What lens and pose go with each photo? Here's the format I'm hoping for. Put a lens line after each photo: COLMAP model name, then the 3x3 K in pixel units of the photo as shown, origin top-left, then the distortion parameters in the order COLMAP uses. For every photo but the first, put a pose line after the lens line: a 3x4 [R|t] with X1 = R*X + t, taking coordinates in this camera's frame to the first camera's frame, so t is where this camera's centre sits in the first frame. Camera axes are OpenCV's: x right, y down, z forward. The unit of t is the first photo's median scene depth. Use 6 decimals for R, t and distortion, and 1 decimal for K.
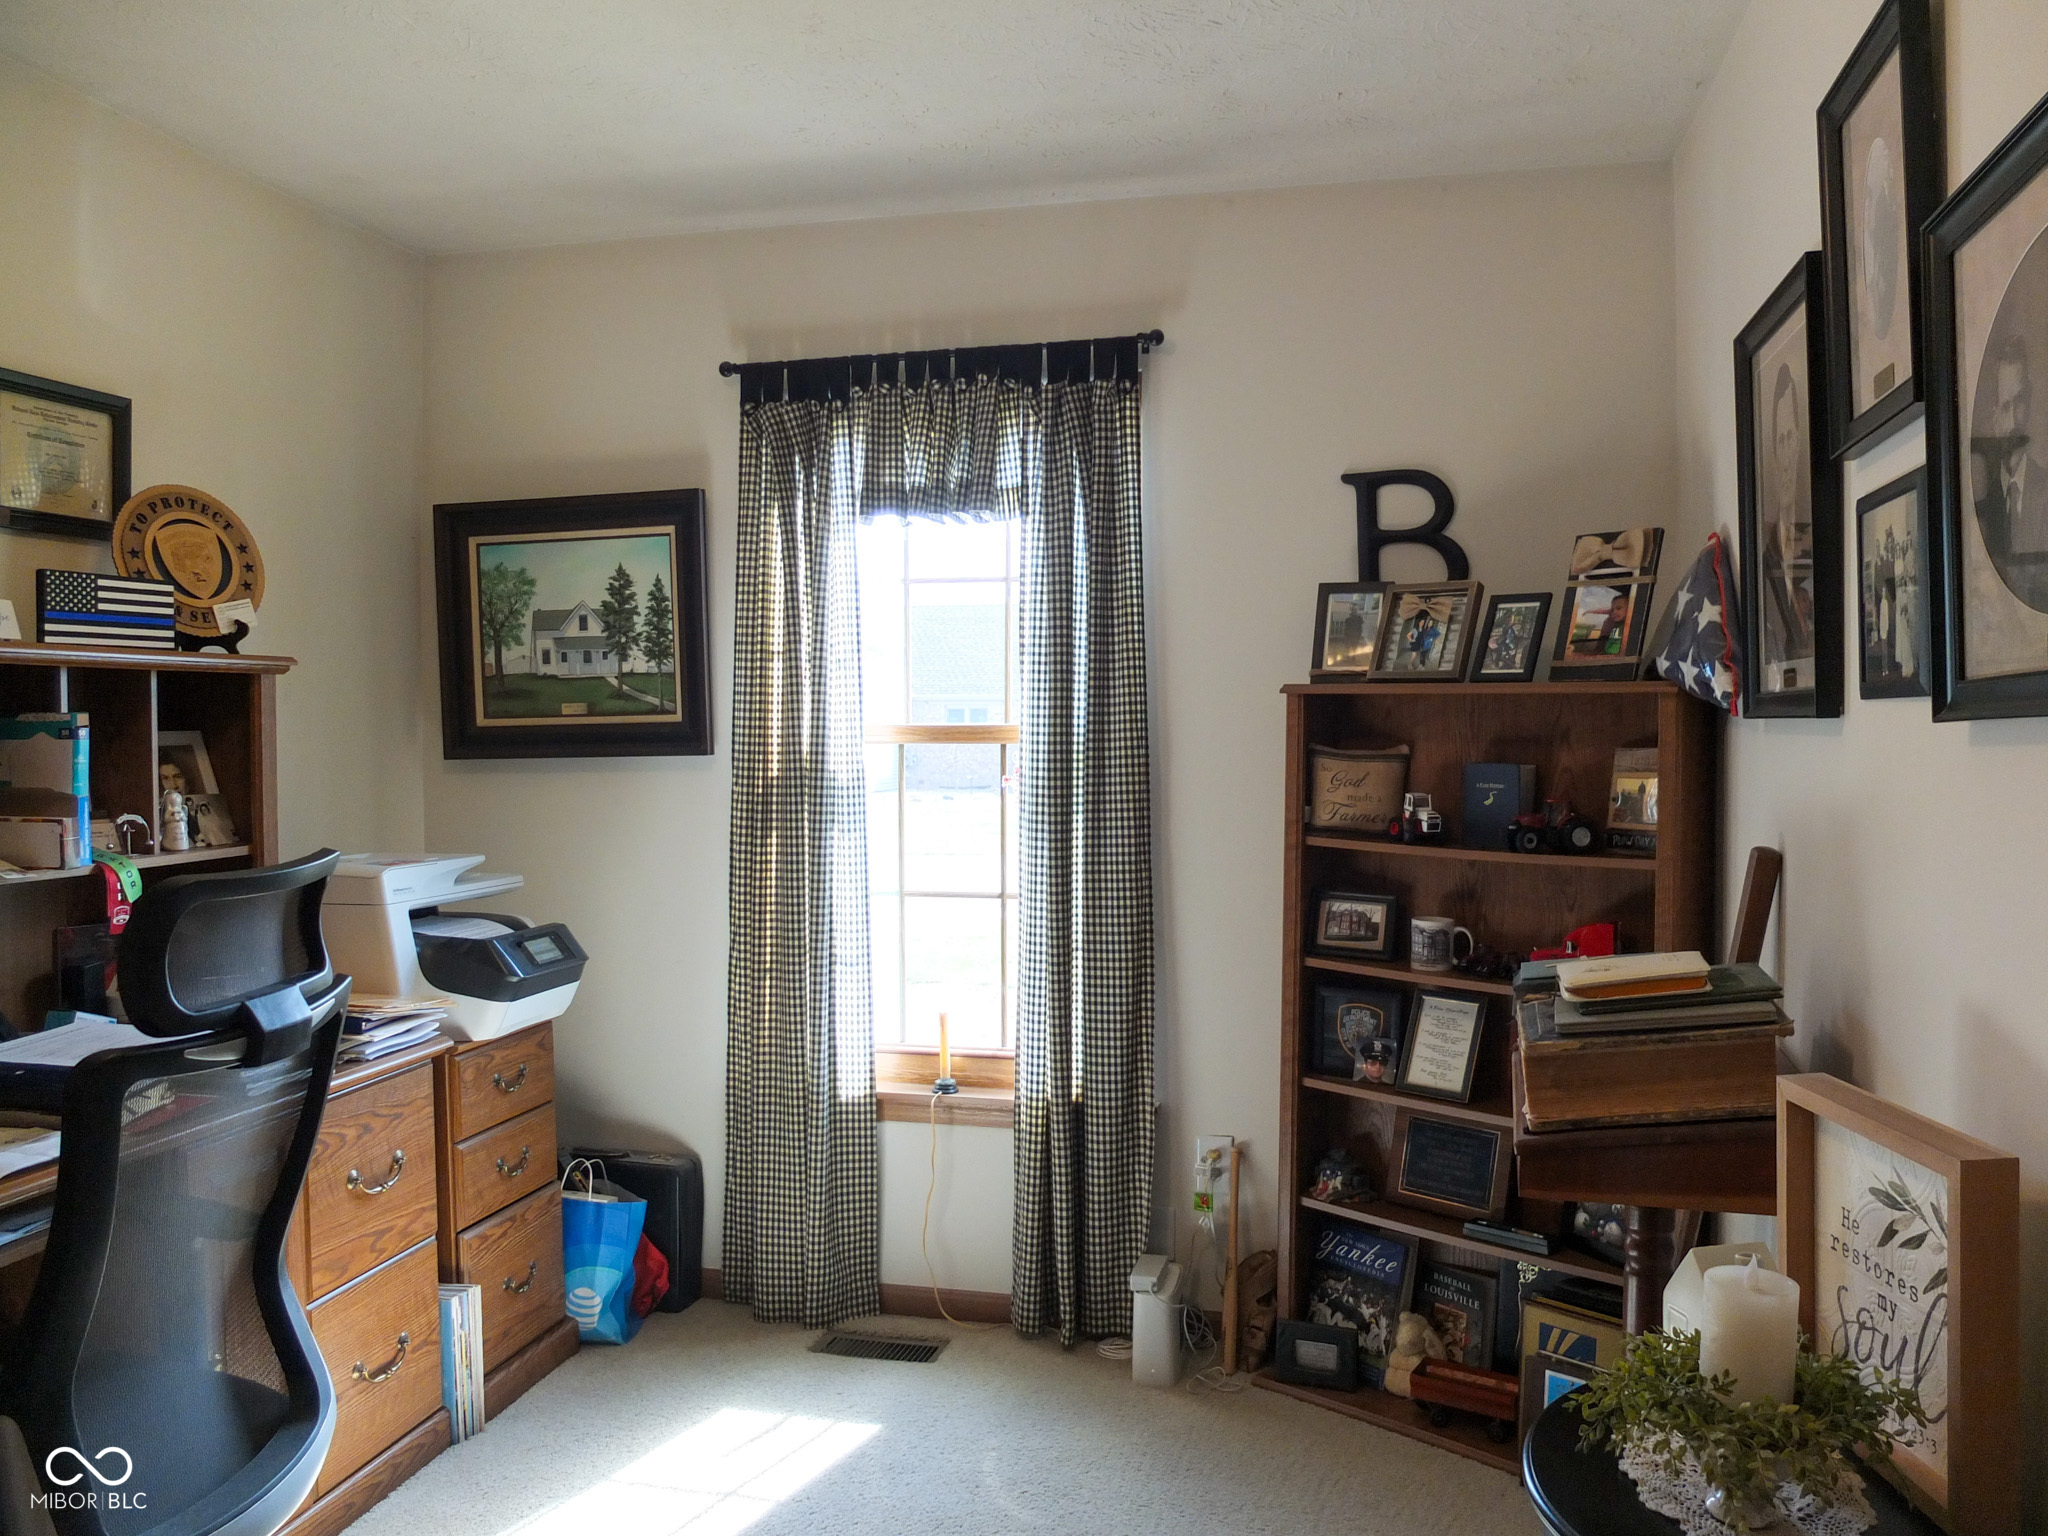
lens RADIAL K [[1609.3, 0, 1051.6], [0, 1609.3, 772.3], [0, 0, 1]] dist [-0.046832, 0.026315]
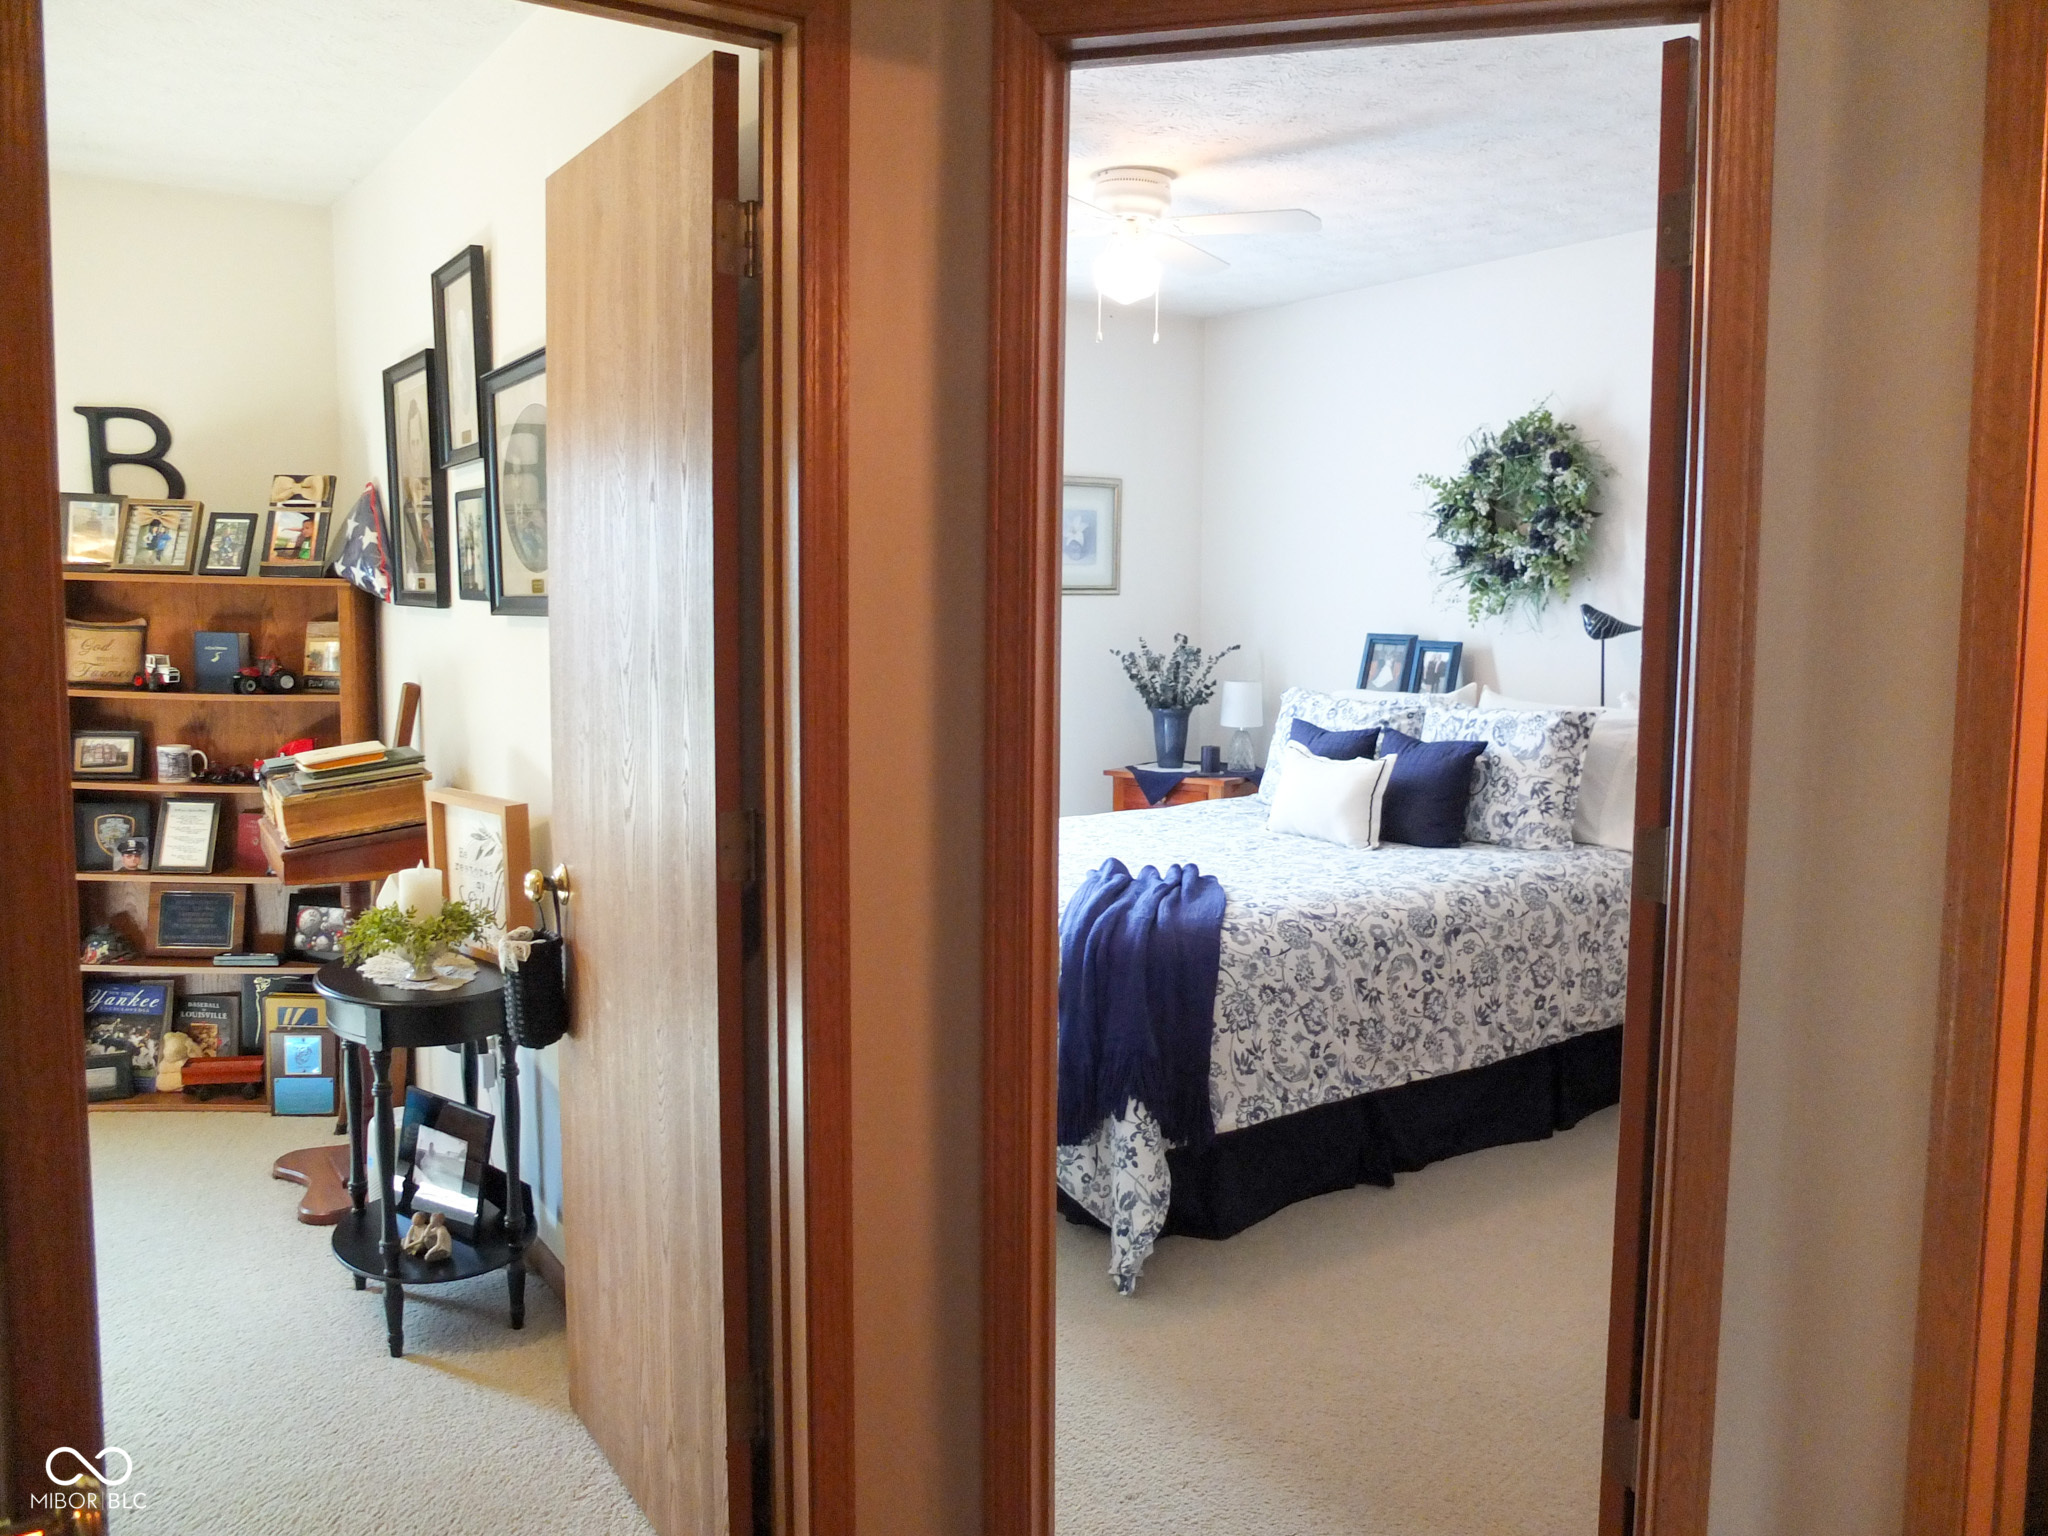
lens RADIAL K [[1609.3, 0, 1051.6], [0, 1609.3, 772.3], [0, 0, 1]] dist [-0.046832, 0.026315]
pose [[0.688200, -0.070007, 0.722136, -0.237560], [0.004704, 0.995743, 0.092049, -0.008137], [-0.725506, -0.059951, 0.685600, -0.497395]]
